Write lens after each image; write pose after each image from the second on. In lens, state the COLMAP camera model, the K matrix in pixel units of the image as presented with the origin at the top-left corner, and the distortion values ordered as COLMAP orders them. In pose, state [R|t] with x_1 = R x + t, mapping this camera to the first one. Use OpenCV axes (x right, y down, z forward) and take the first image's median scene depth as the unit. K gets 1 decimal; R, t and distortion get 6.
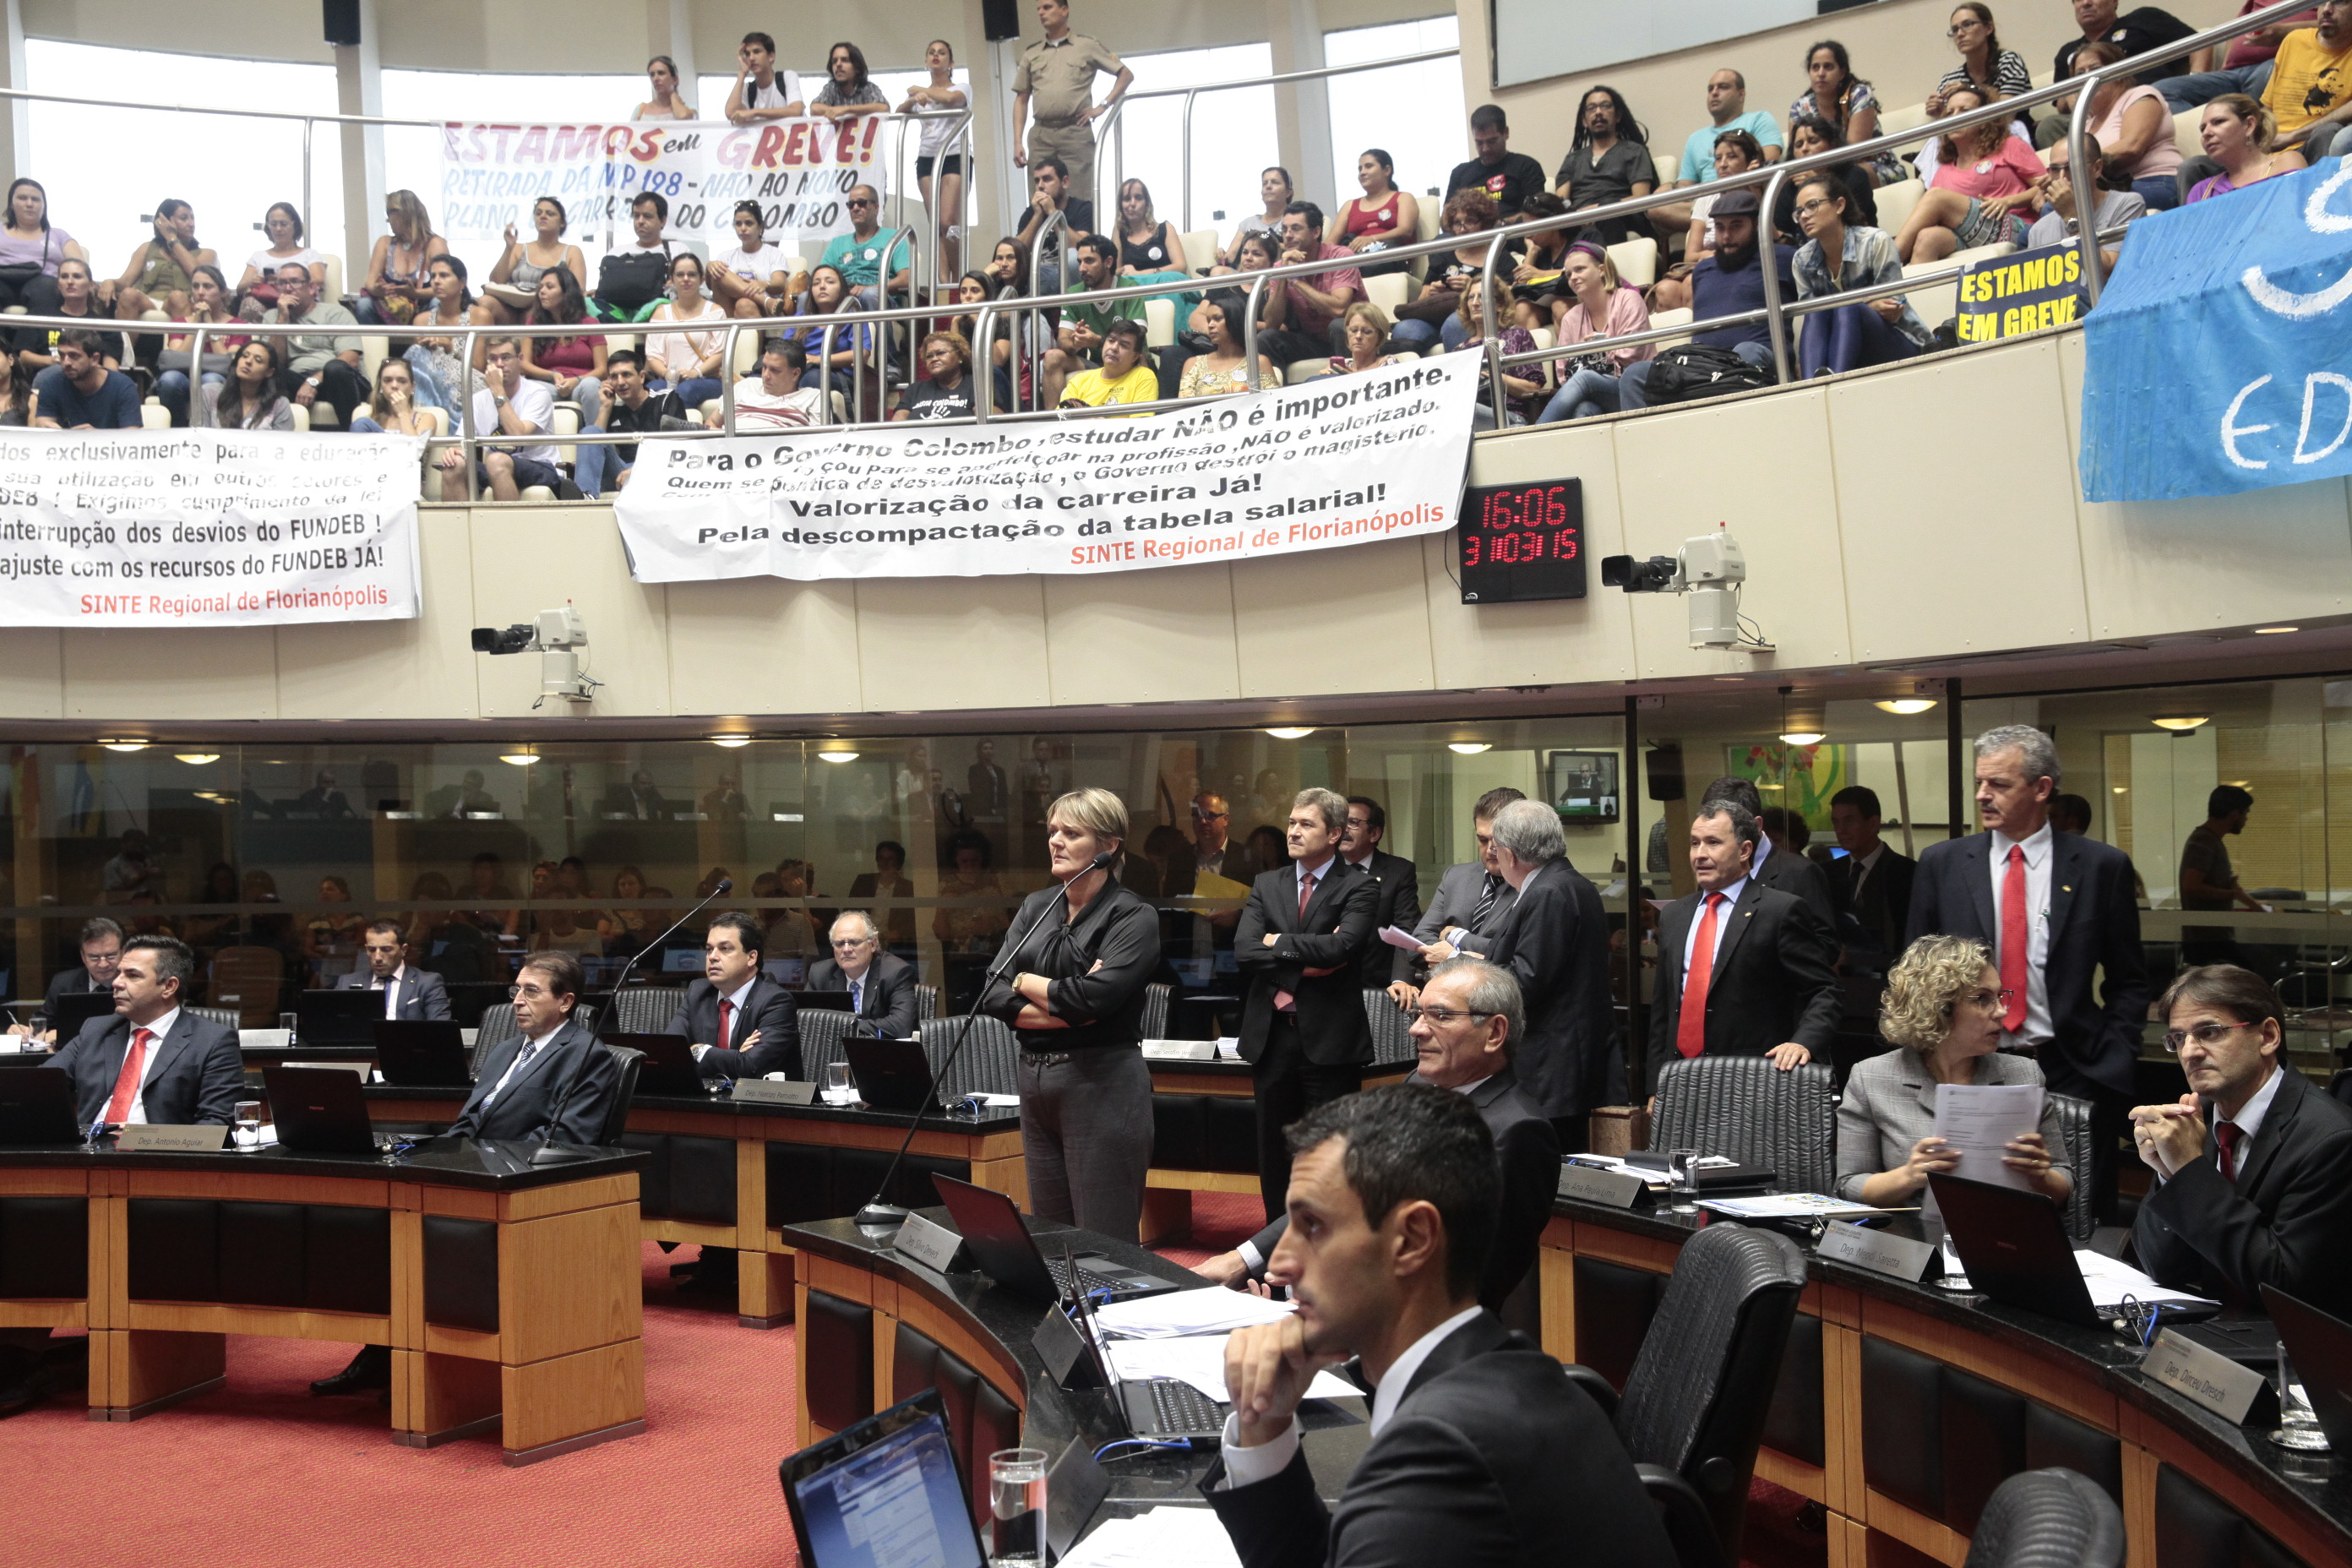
lens RADIAL K [[2301.2, 0, 1176.0], [0, 2301.2, 784.0], [0, 0, 1]] dist [-0.014246, 0.001875]
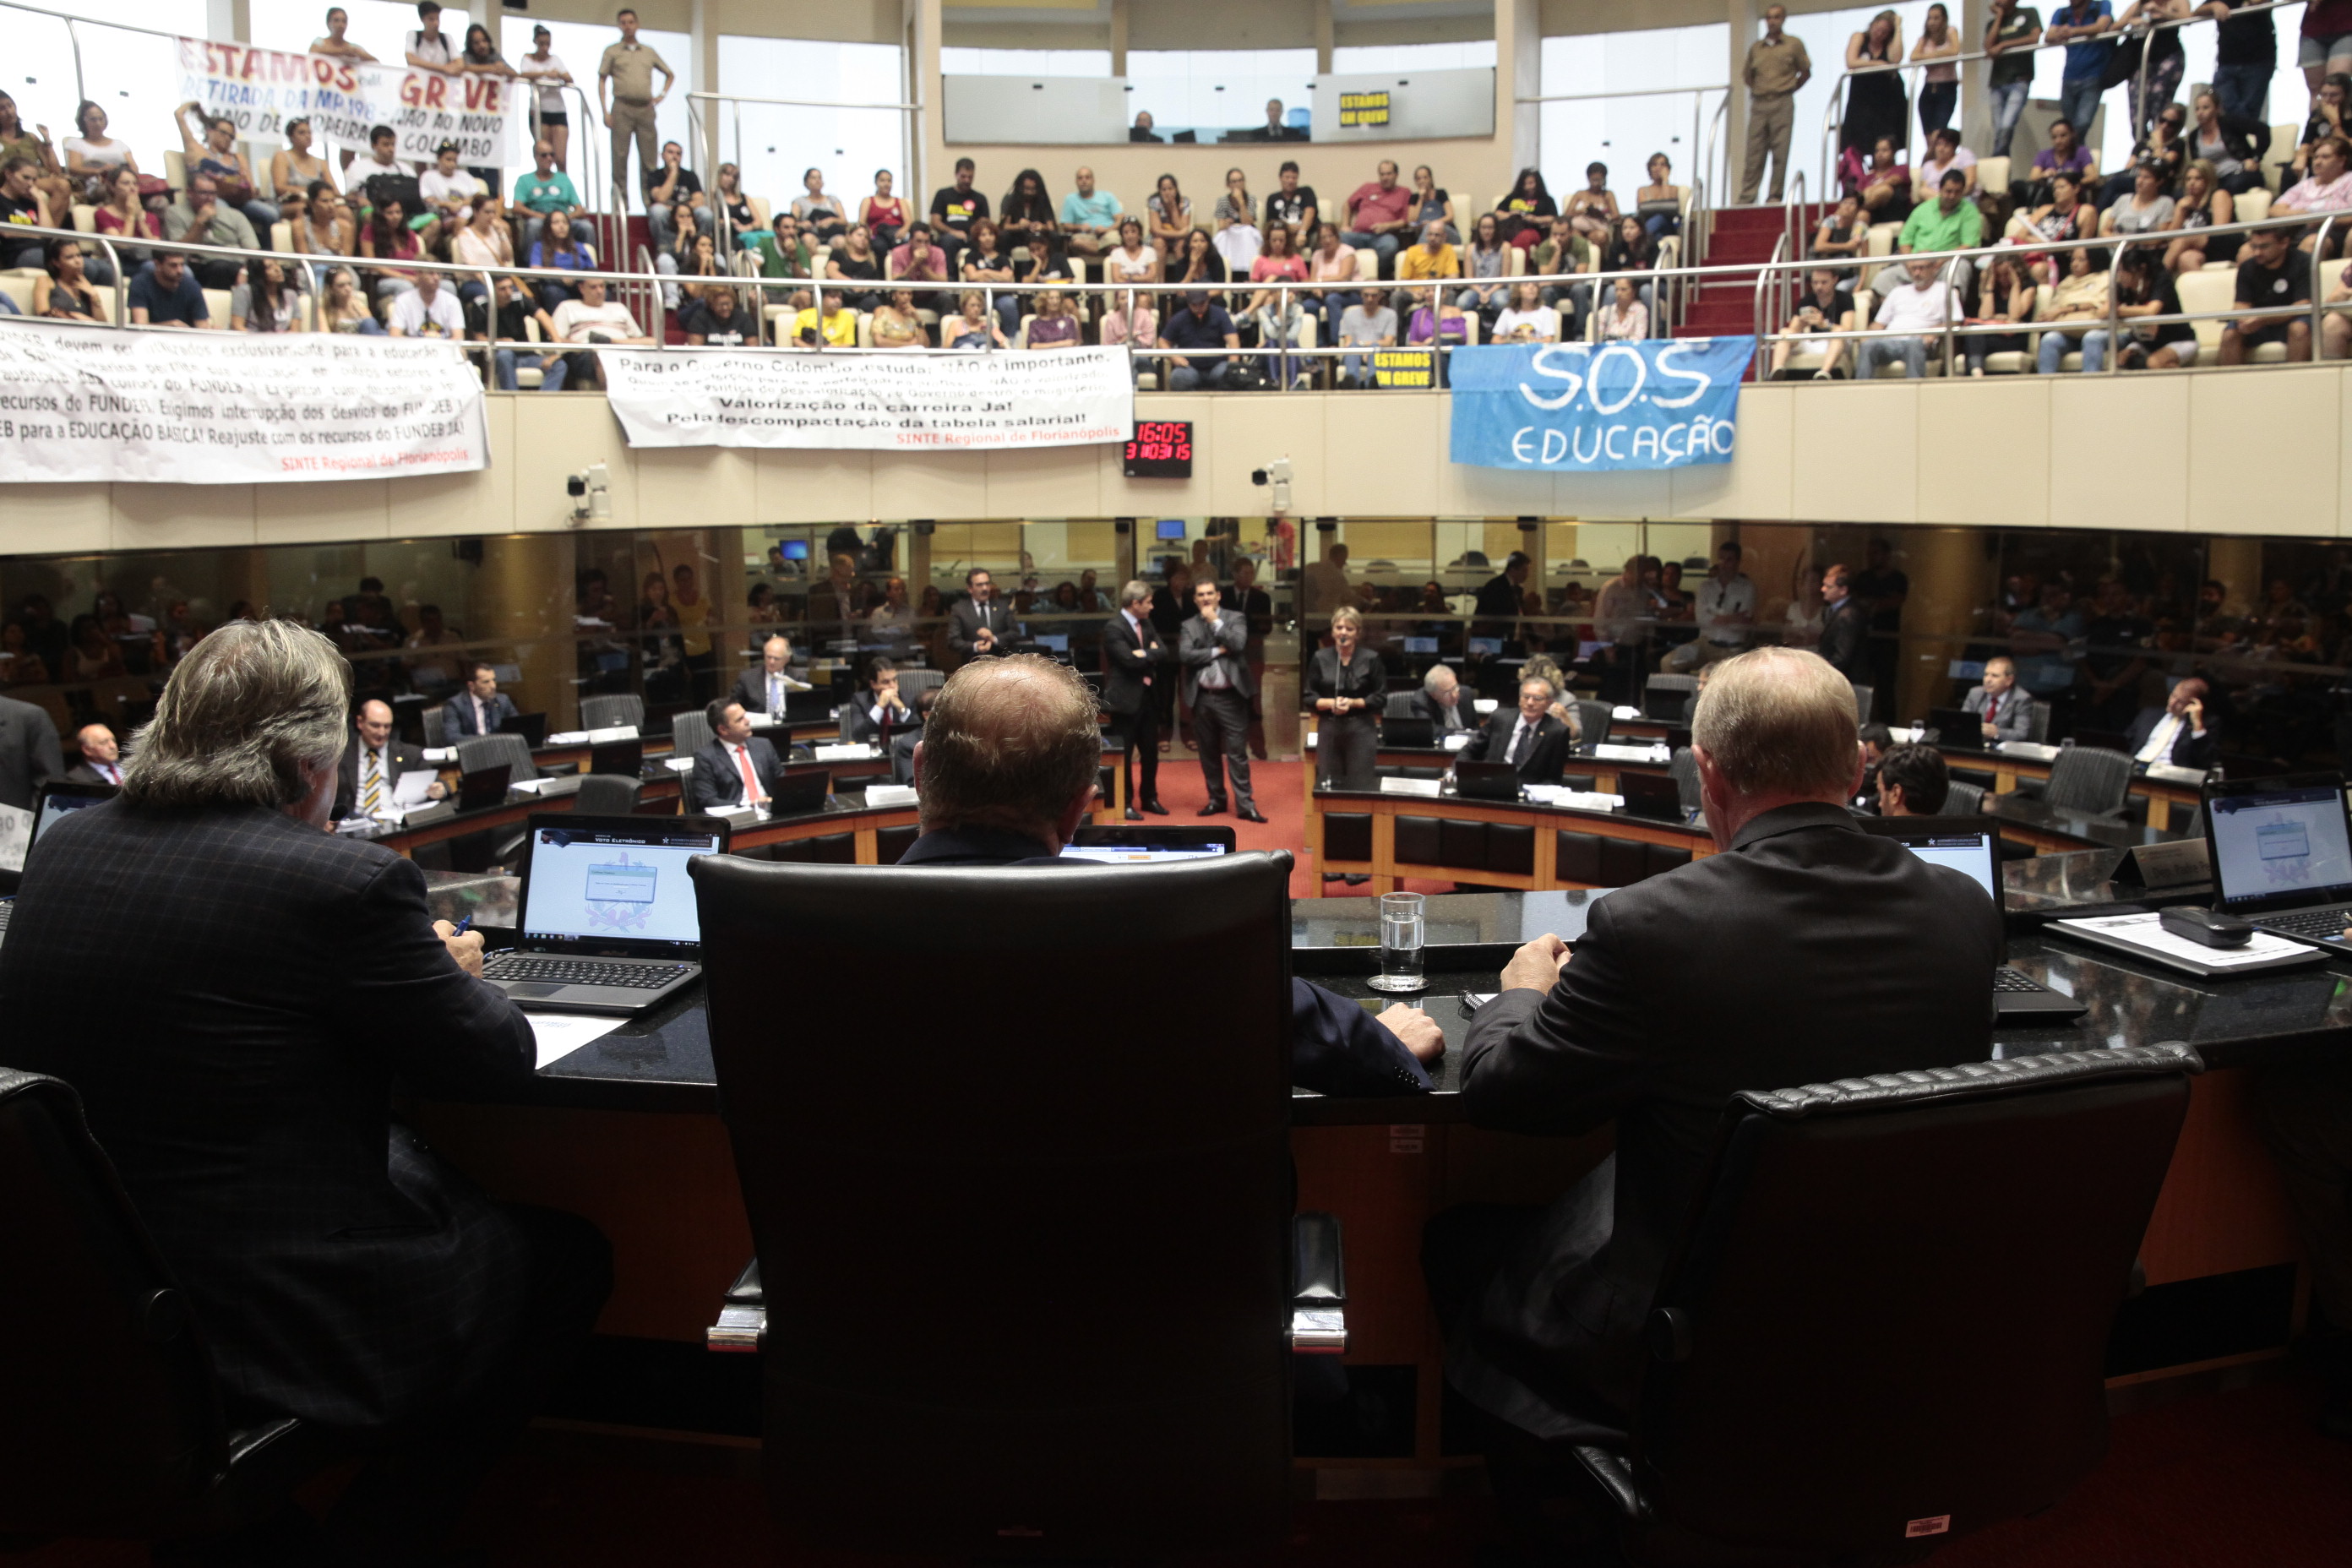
lens RADIAL K [[1776.0, 0, 1176.0], [0, 1776.0, 784.0], [0, 0, 1]] dist [-0.087541, 0.085532]
pose [[0.736368, -0.120822, 0.665706, -0.837566], [-0.015995, 0.980542, 0.195655, -0.107469], [-0.676393, -0.154722, 0.720107, -0.192776]]
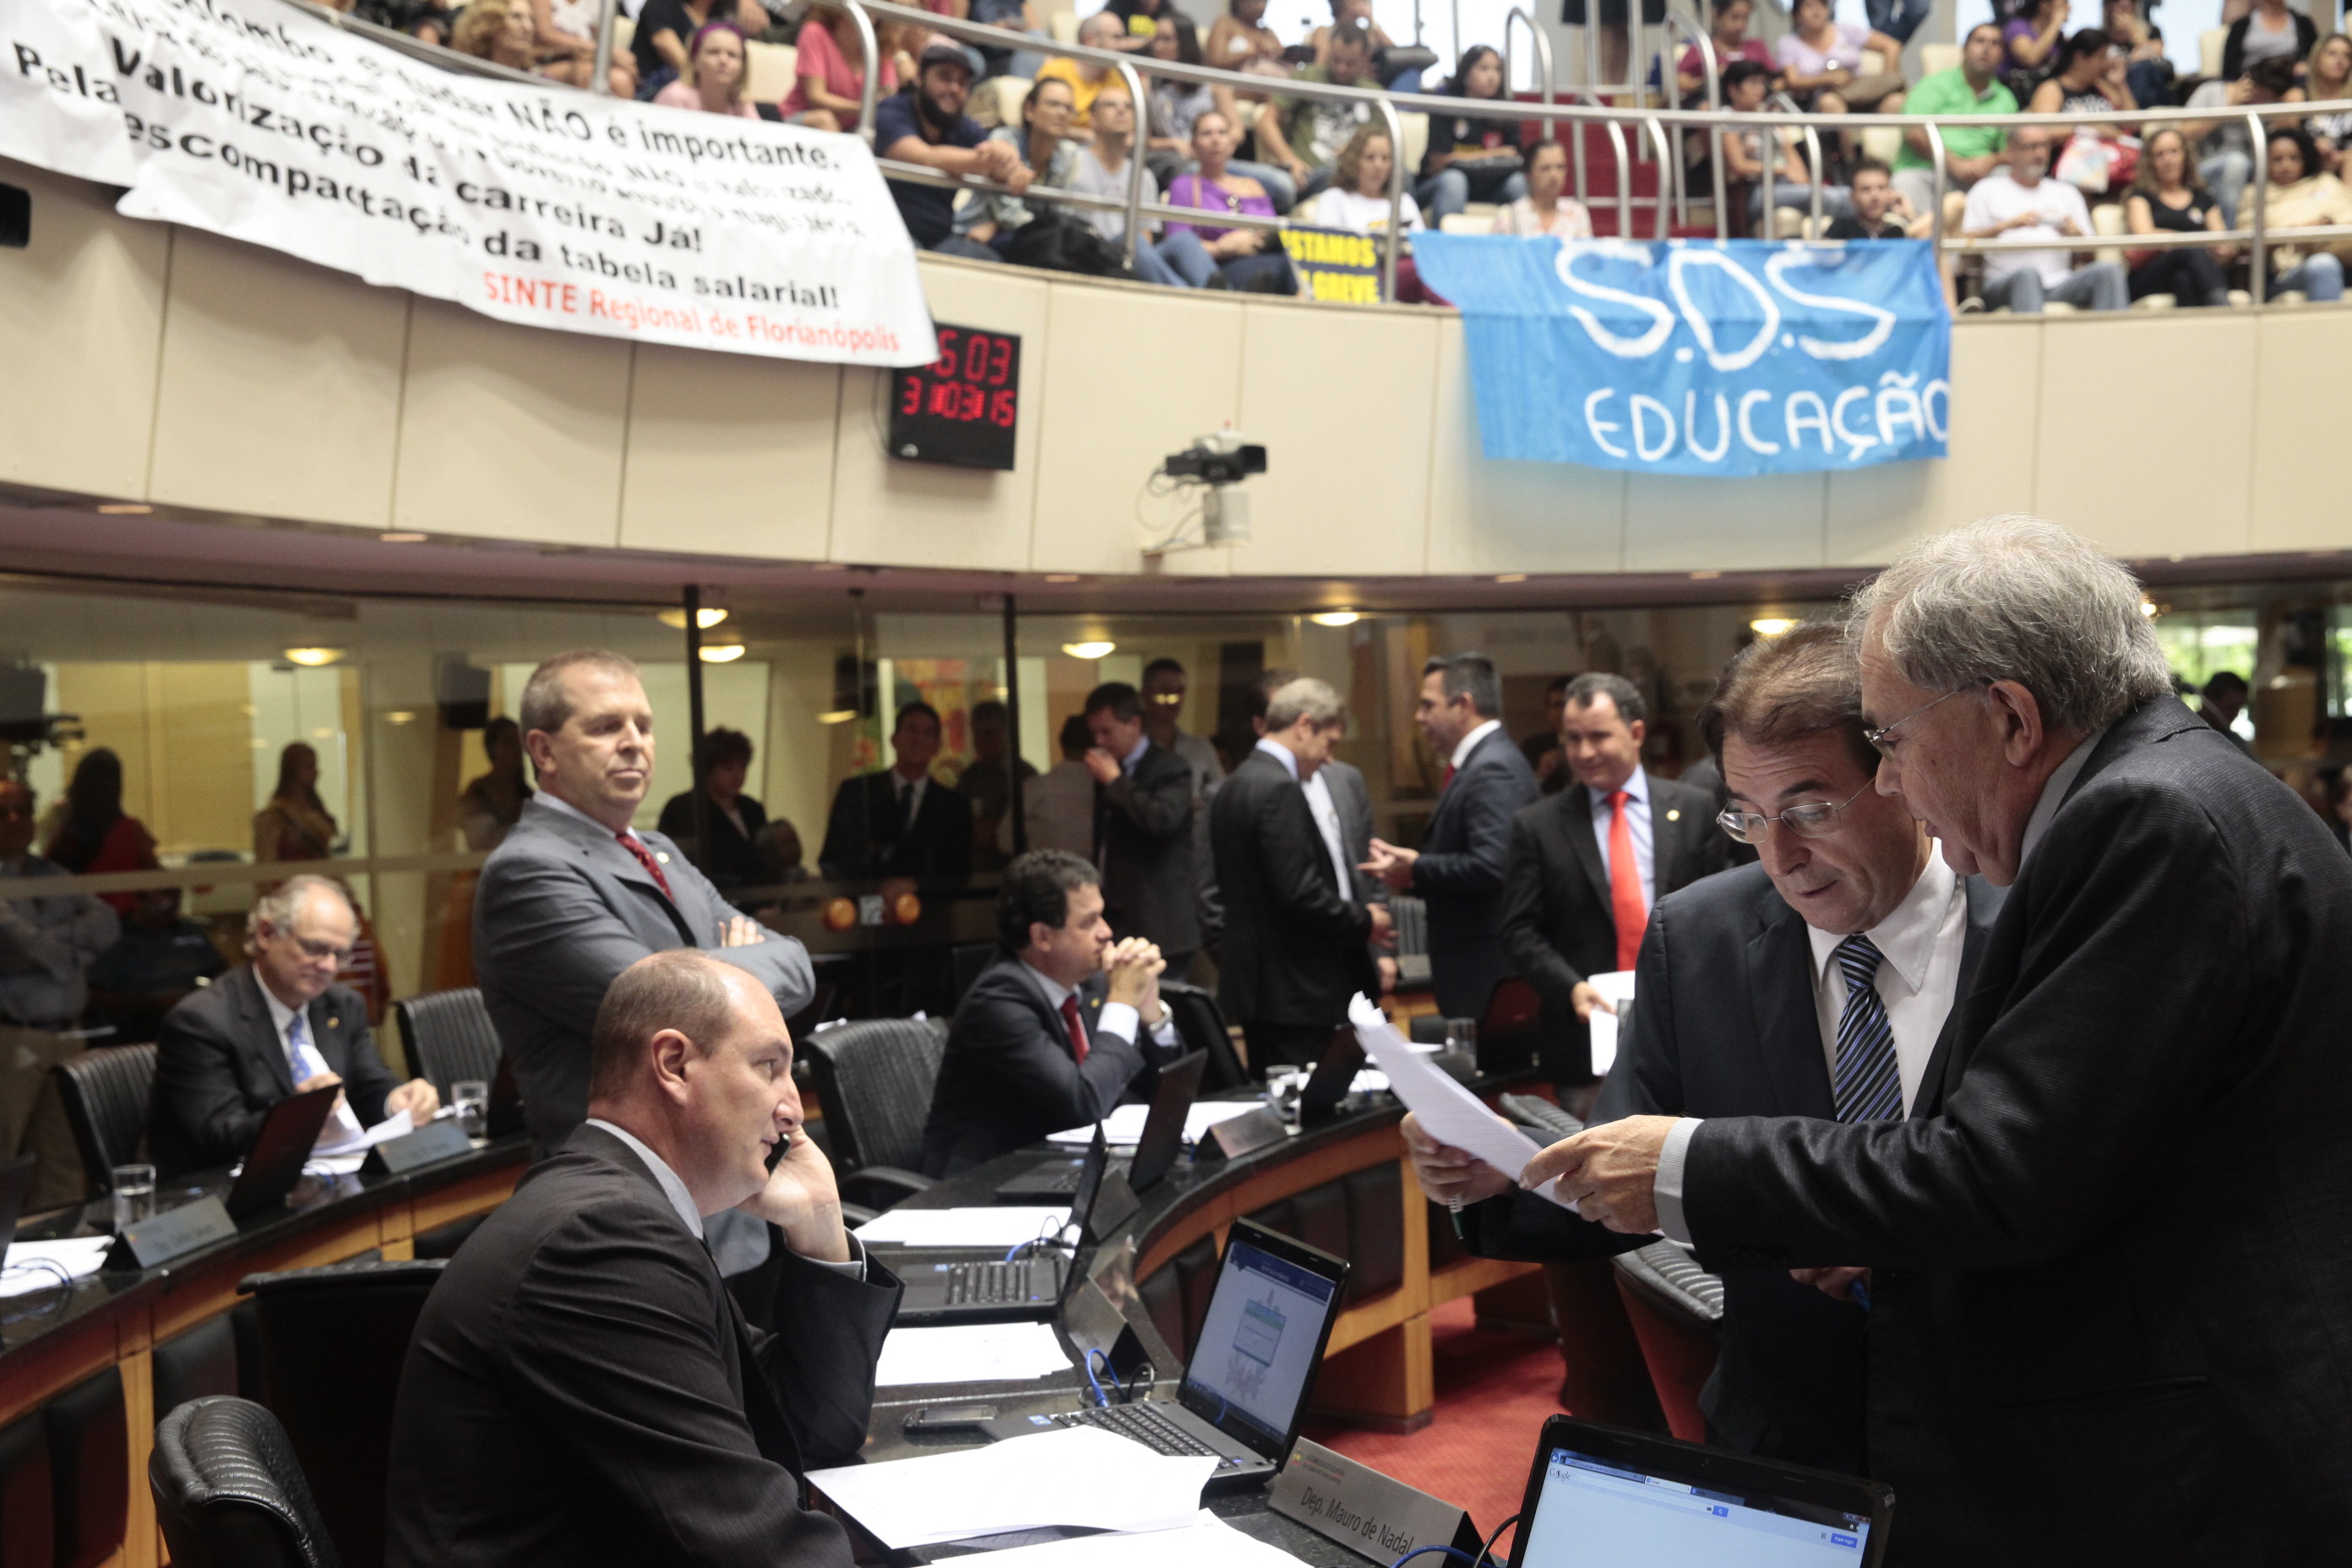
lens RADIAL K [[2780.1, 0, 1176.0], [0, 2780.1, 784.0], [0, 0, 1]] dist [0.051849, 0.054930]
pose [[0.000725, -0.000021, 1.000000, -0.771689], [0.014751, 0.999891, 0.000011, 0.034186], [-0.999891, 0.014751, 0.000725, 0.814329]]
